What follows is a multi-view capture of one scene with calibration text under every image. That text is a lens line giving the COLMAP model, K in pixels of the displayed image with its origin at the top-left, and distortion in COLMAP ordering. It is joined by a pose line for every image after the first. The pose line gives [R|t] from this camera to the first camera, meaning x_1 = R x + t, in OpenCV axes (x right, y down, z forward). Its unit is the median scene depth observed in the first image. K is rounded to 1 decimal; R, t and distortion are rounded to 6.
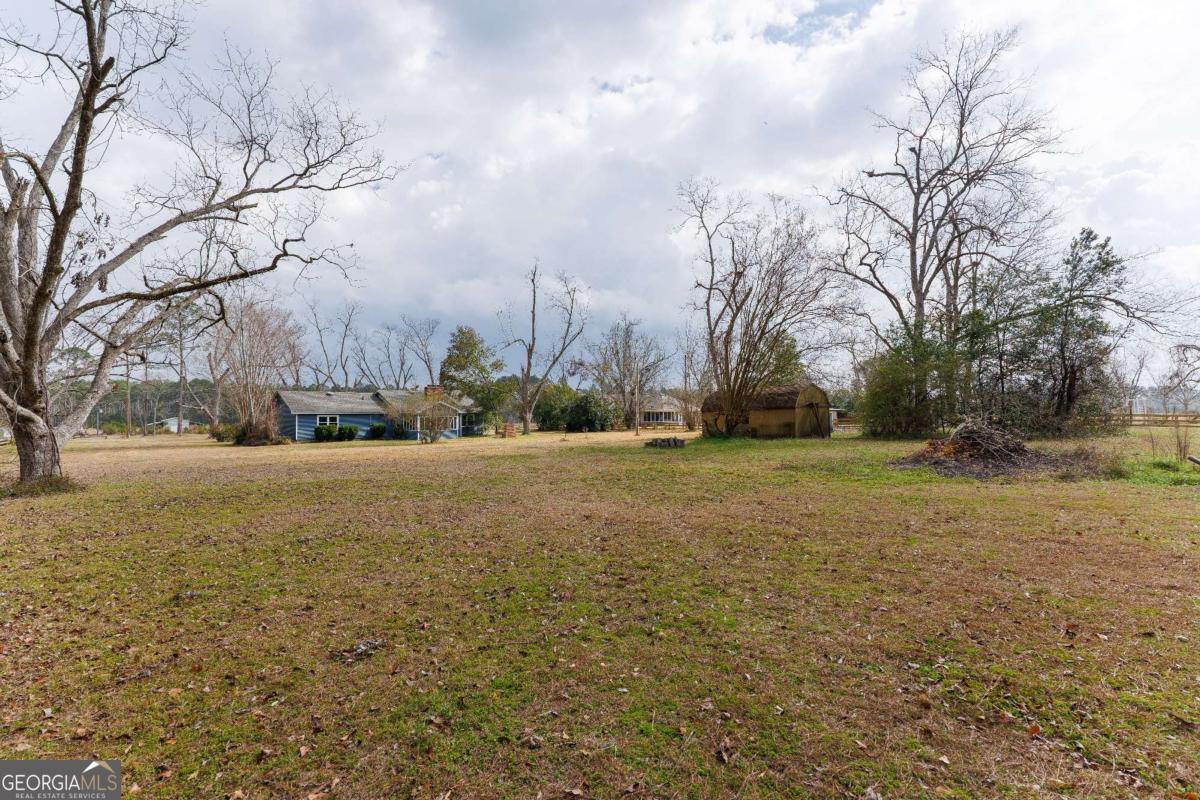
lens RADIAL K [[548.0, 0, 602.2], [0, 548.0, 402.3], [0, 0, 1]] dist [0.000834, 0.000043]
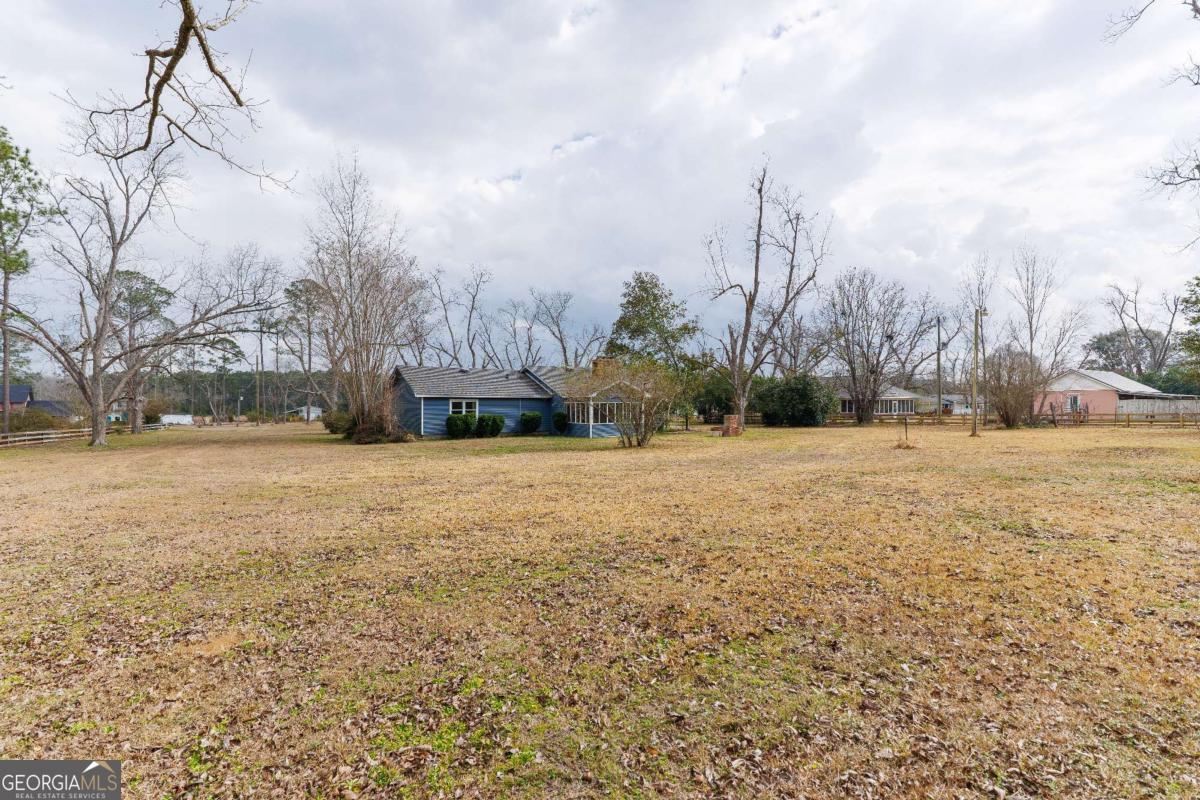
lens RADIAL K [[548.0, 0, 598.4], [0, 548.0, 400.5], [0, 0, 1]] dist [0.000834, 0.000043]
pose [[0.981777, 0.003039, -0.190014, -0.170427], [-0.000536, 0.999912, 0.013226, 0.013269], [0.190038, -0.012883, 0.981692, 0.298504]]
